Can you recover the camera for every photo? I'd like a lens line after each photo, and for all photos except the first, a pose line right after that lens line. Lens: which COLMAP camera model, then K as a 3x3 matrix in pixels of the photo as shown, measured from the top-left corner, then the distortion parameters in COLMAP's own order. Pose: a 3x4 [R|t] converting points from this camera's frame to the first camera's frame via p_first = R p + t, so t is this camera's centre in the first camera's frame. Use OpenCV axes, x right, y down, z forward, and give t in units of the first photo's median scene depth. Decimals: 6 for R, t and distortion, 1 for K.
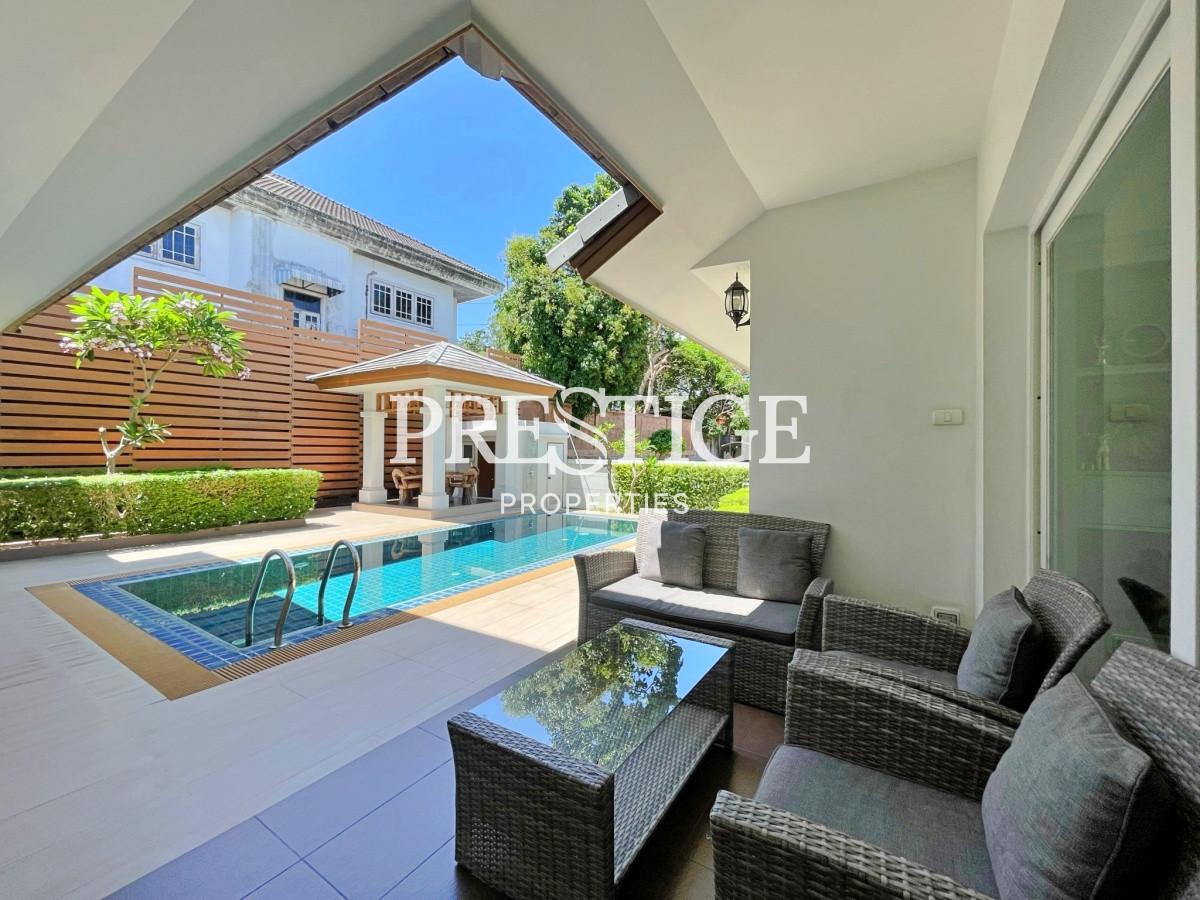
lens RADIAL K [[484.9, 0, 599.0], [0, 484.9, 447.1], [0, 0, 1]] dist [-0.002052, 0.000172]
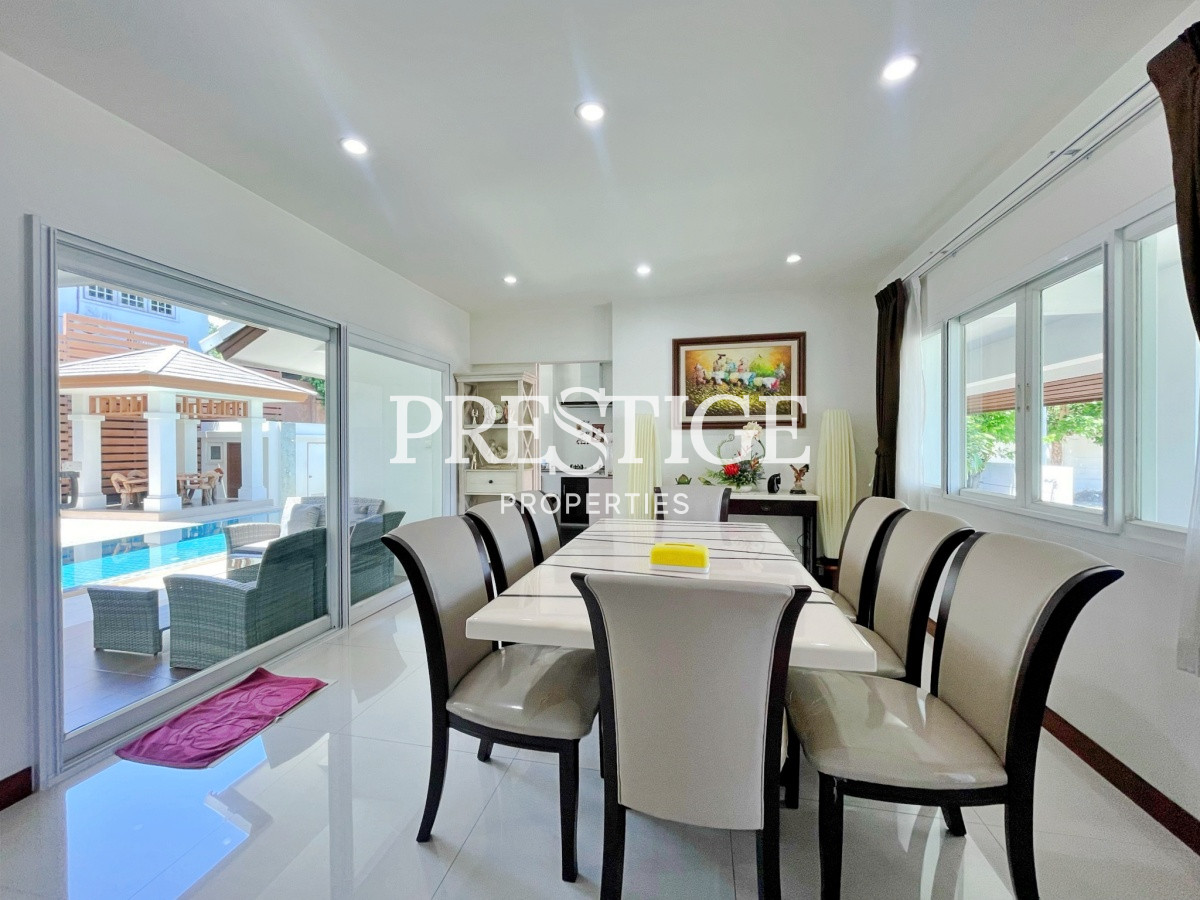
lens RADIAL K [[484.9, 0, 601.8], [0, 484.9, 446.6], [0, 0, 1]] dist [-0.002052, 0.000172]
pose [[0.935169, -0.014066, 0.353923, 0.161915], [0.008265, 0.999806, 0.017895, -0.019303], [-0.354106, -0.013809, 0.935103, -0.279180]]
